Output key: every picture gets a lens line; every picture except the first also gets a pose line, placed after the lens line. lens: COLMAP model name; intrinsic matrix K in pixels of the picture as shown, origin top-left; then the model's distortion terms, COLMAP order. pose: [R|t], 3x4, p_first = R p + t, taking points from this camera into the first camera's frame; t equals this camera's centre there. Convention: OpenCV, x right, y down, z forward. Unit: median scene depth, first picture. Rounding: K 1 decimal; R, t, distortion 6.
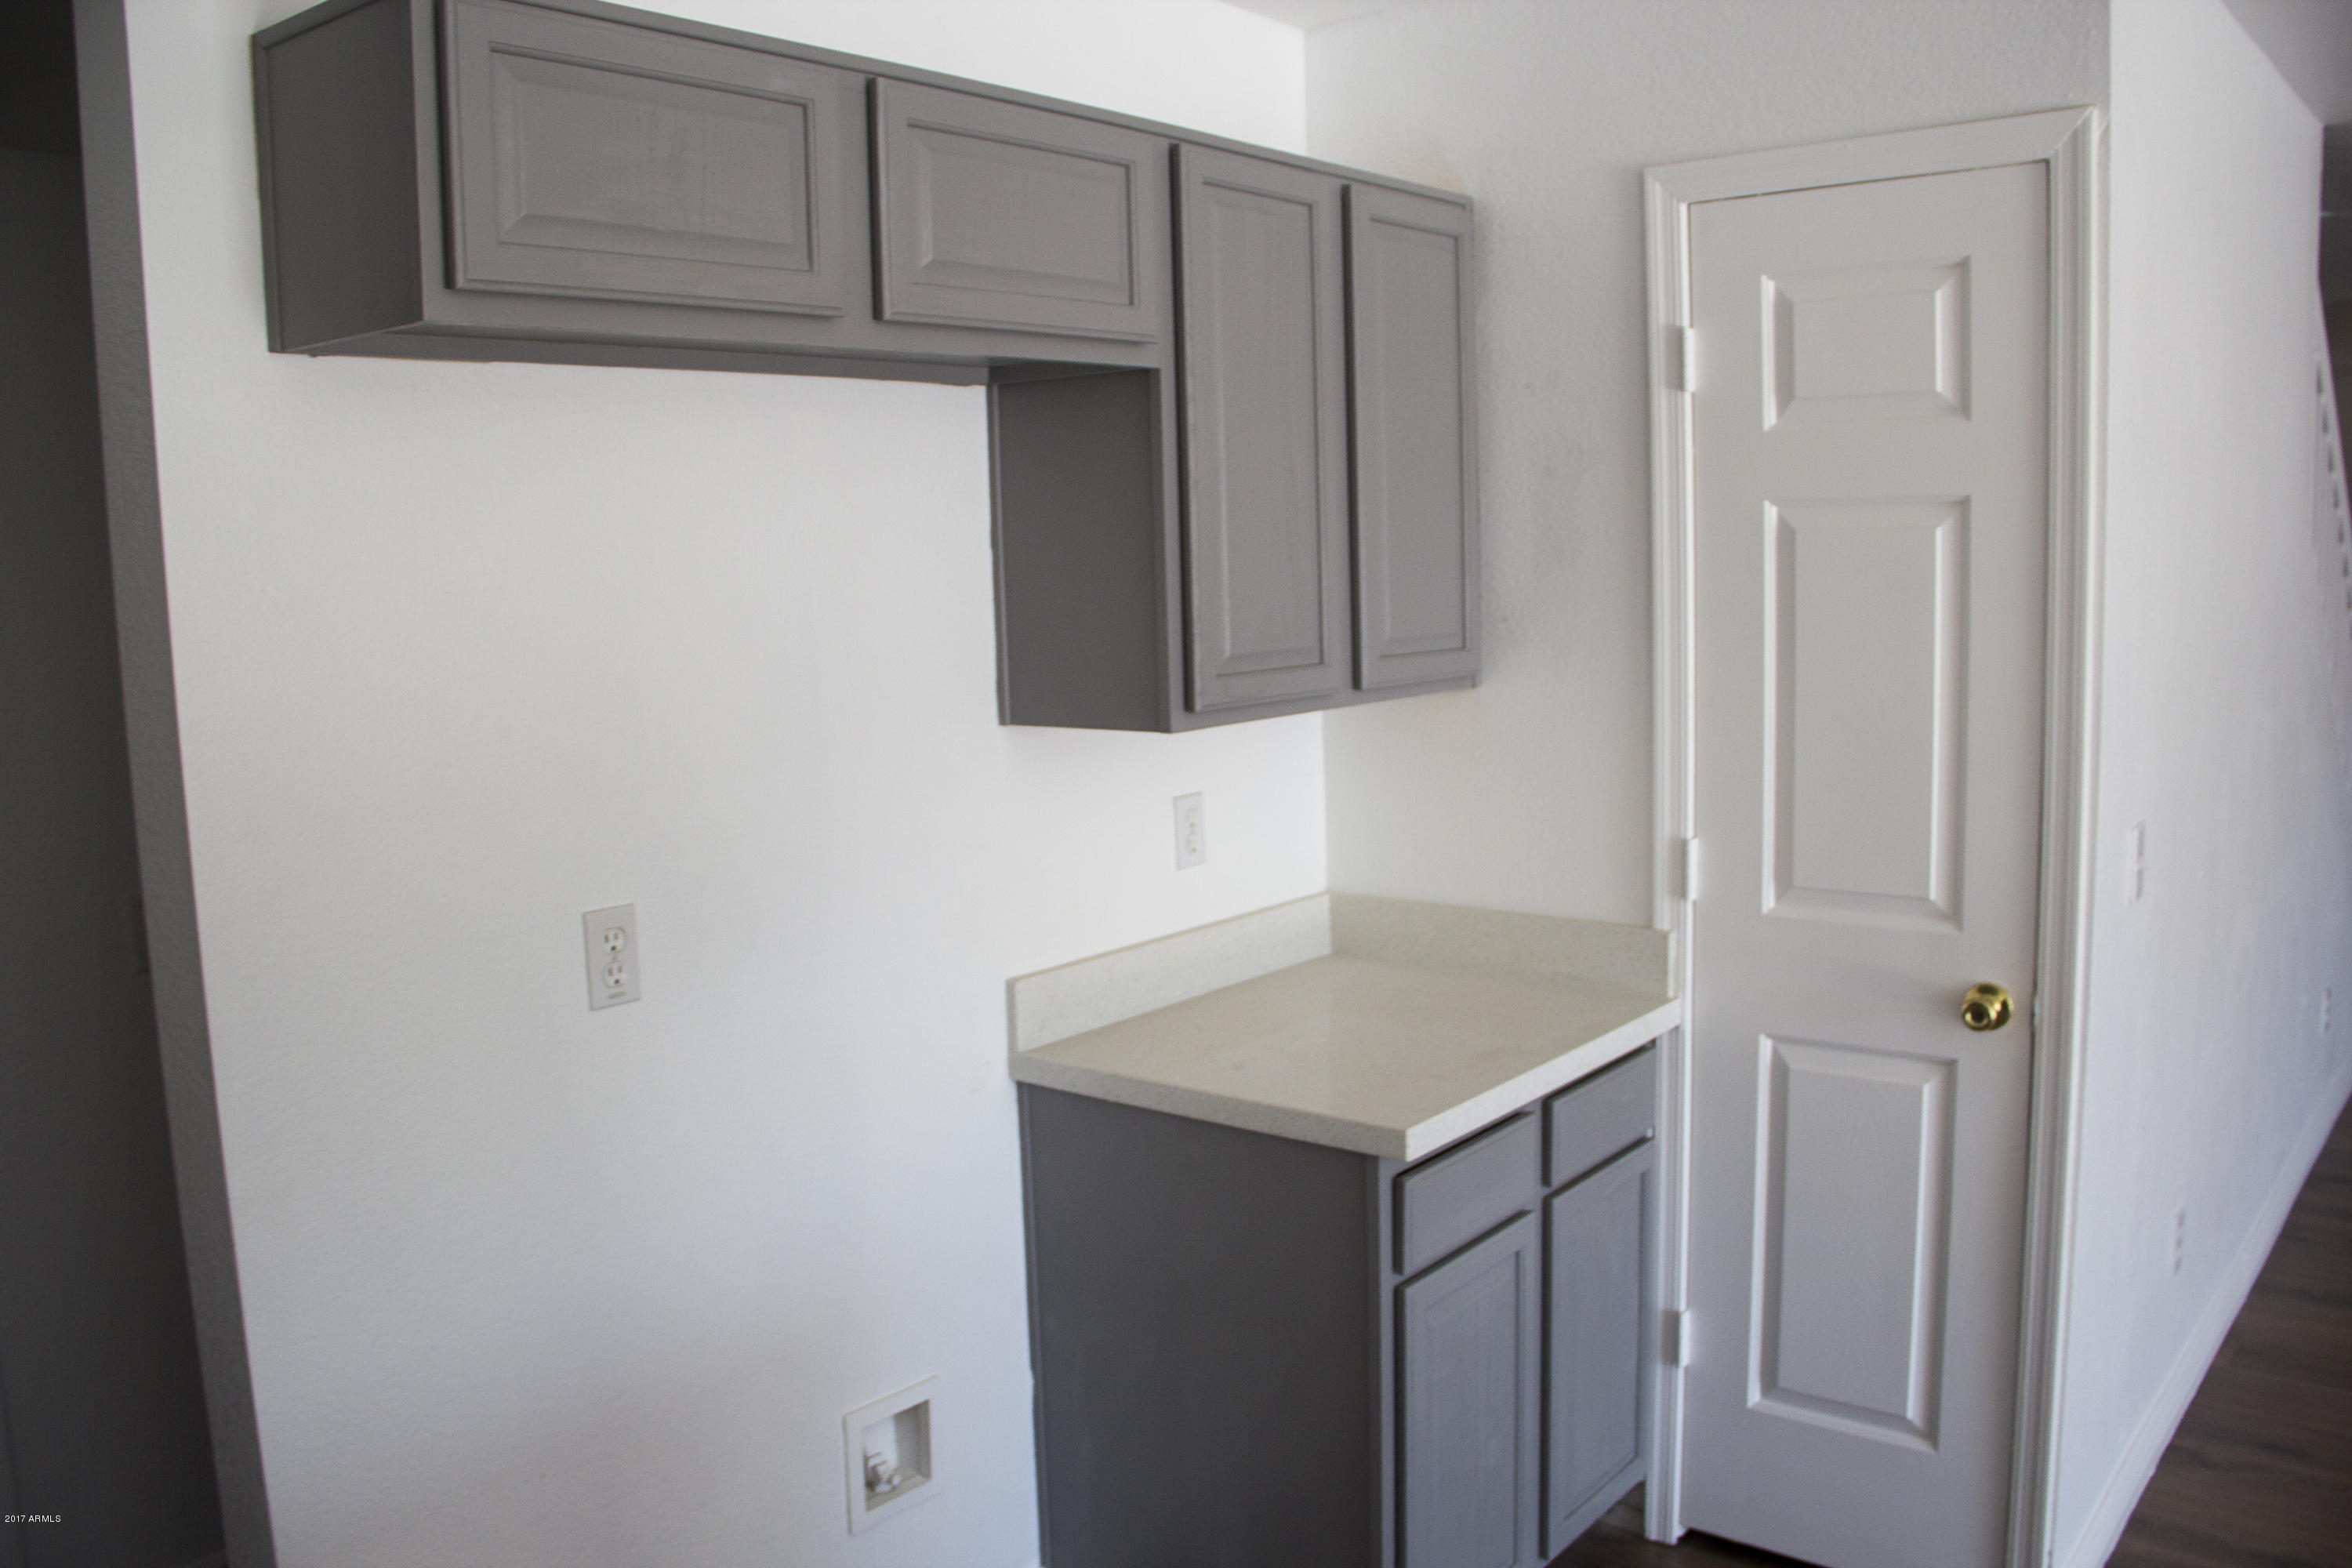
lens RADIAL K [[1920.7, 0, 1212.3], [0, 1920.7, 788.1], [0, 0, 1]] dist [-0.112135, 0.016456]
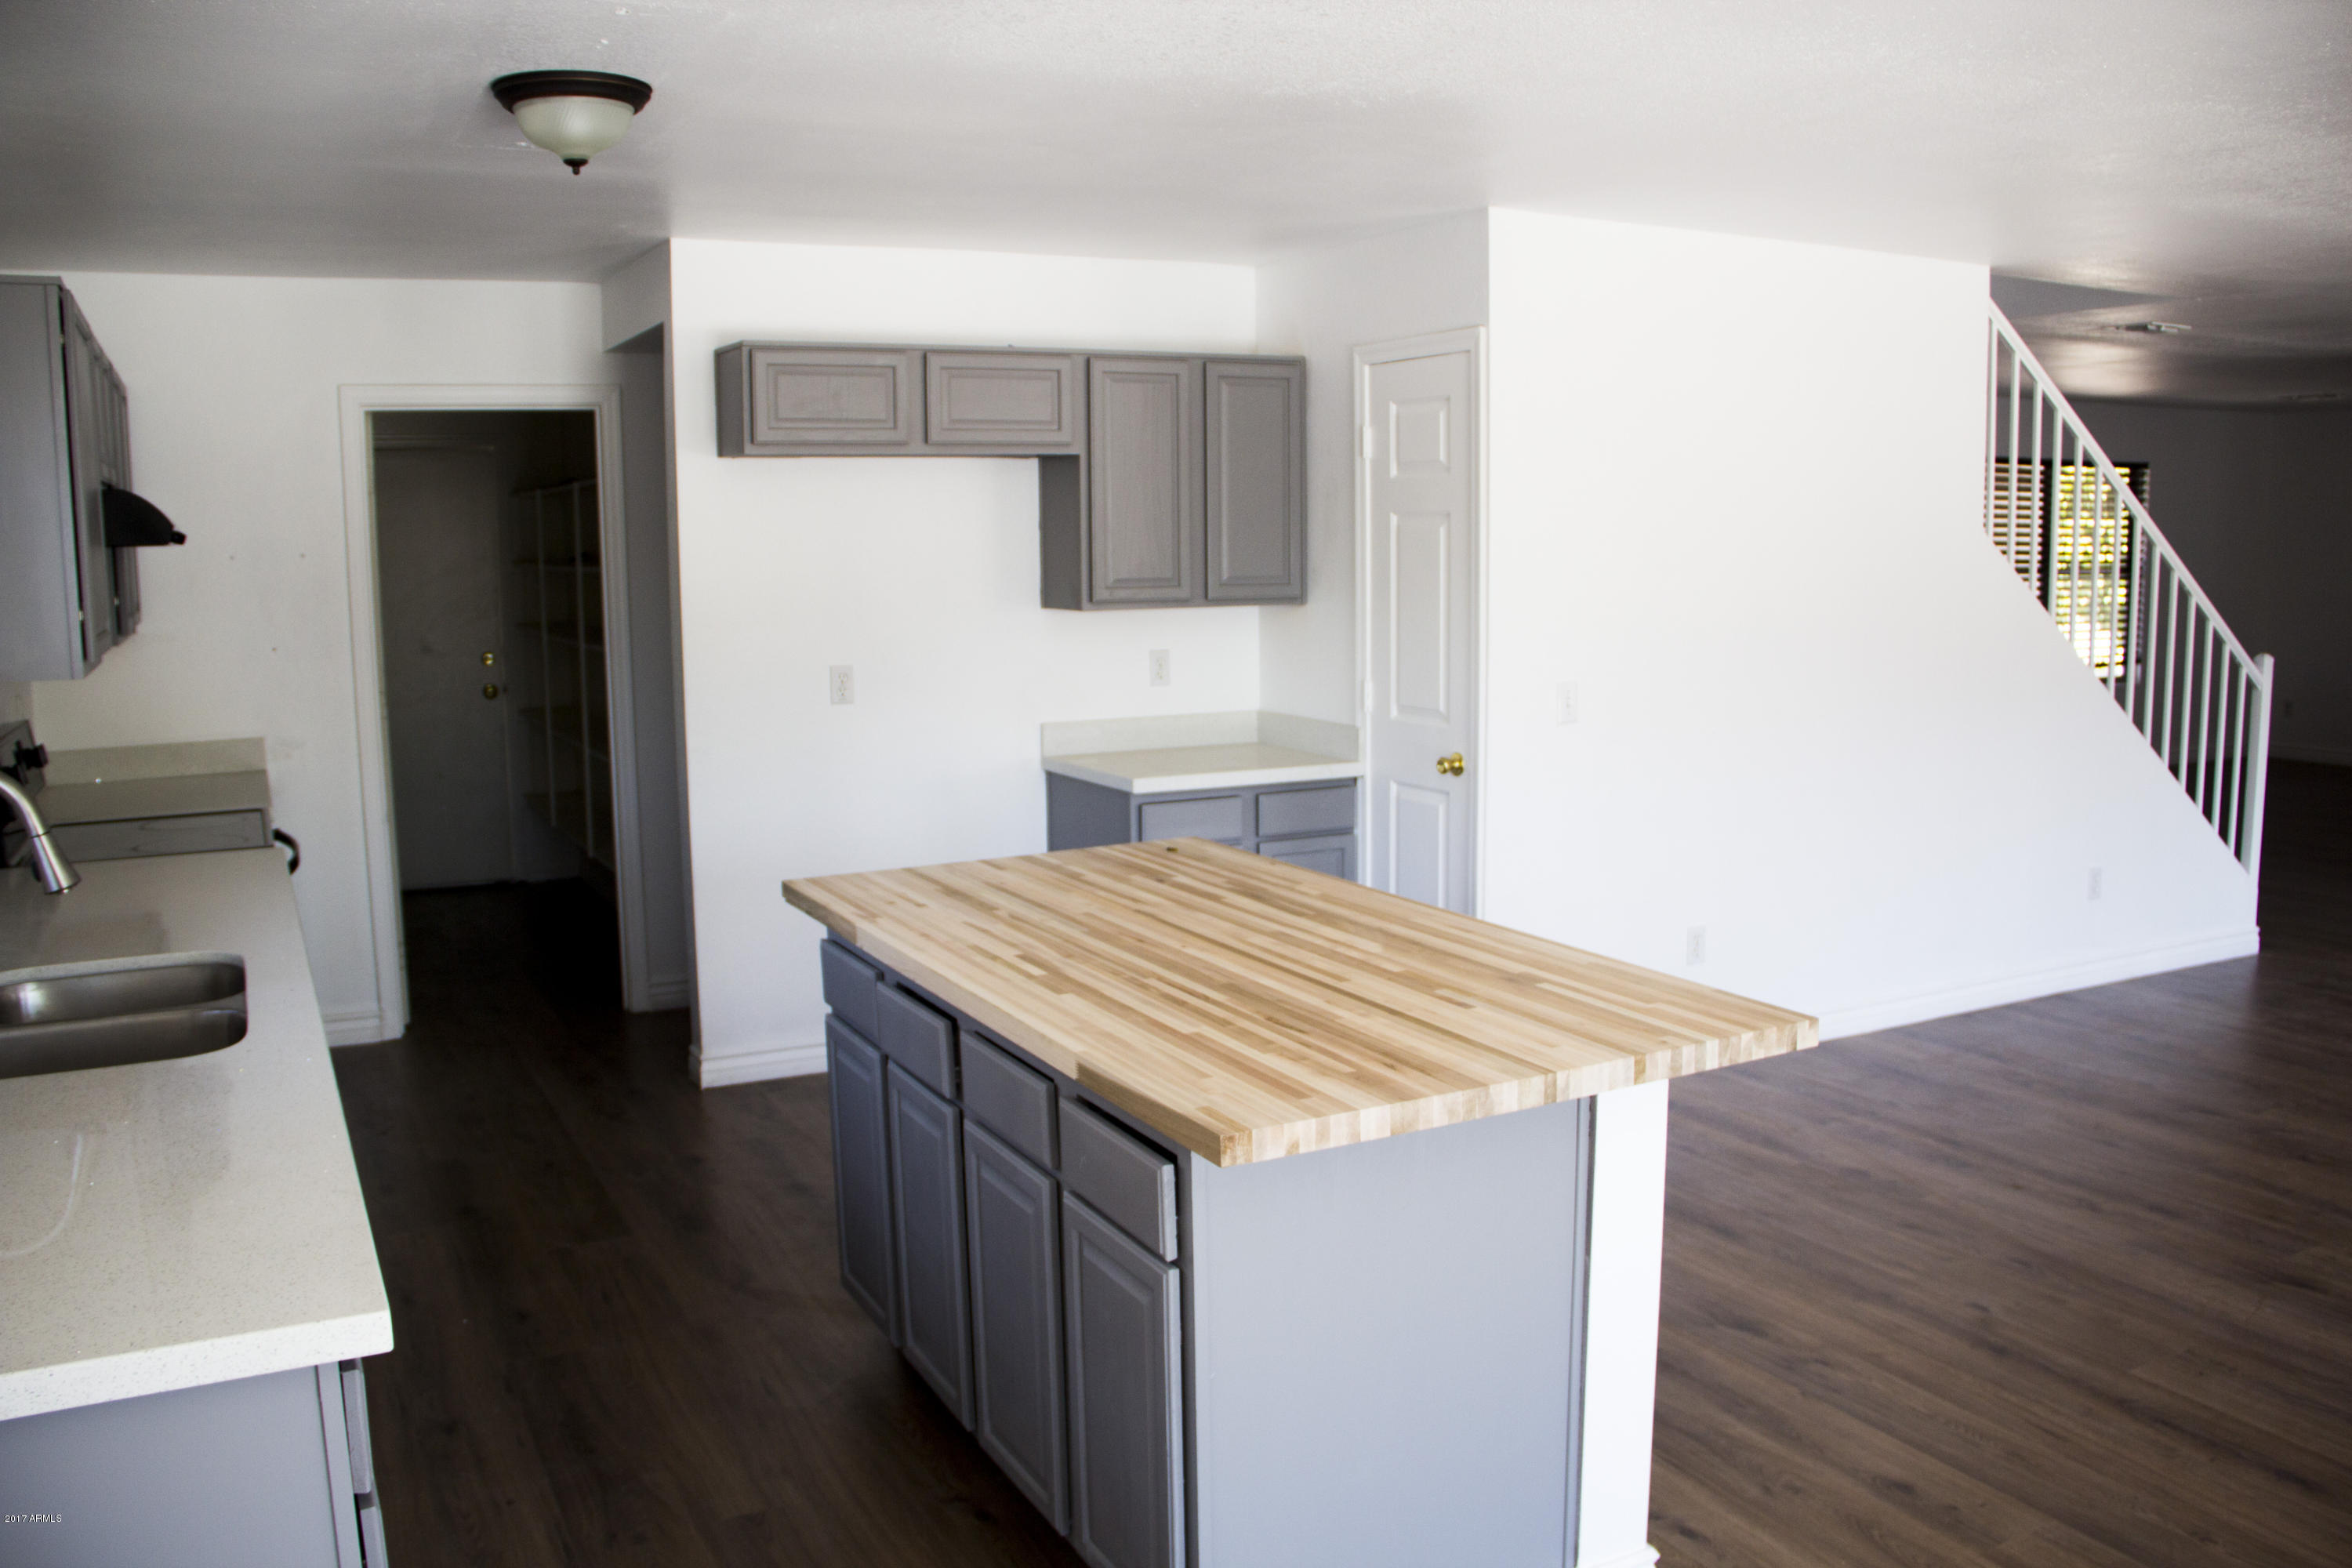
lens RADIAL K [[1920.7, 0, 1212.3], [0, 1920.7, 788.1], [0, 0, 1]] dist [-0.112135, 0.016456]
pose [[0.914249, 0.074159, -0.398308, 1.017237], [-0.067370, 0.997245, 0.031036, 0.097049], [0.399513, -0.001540, 0.916726, -1.015434]]
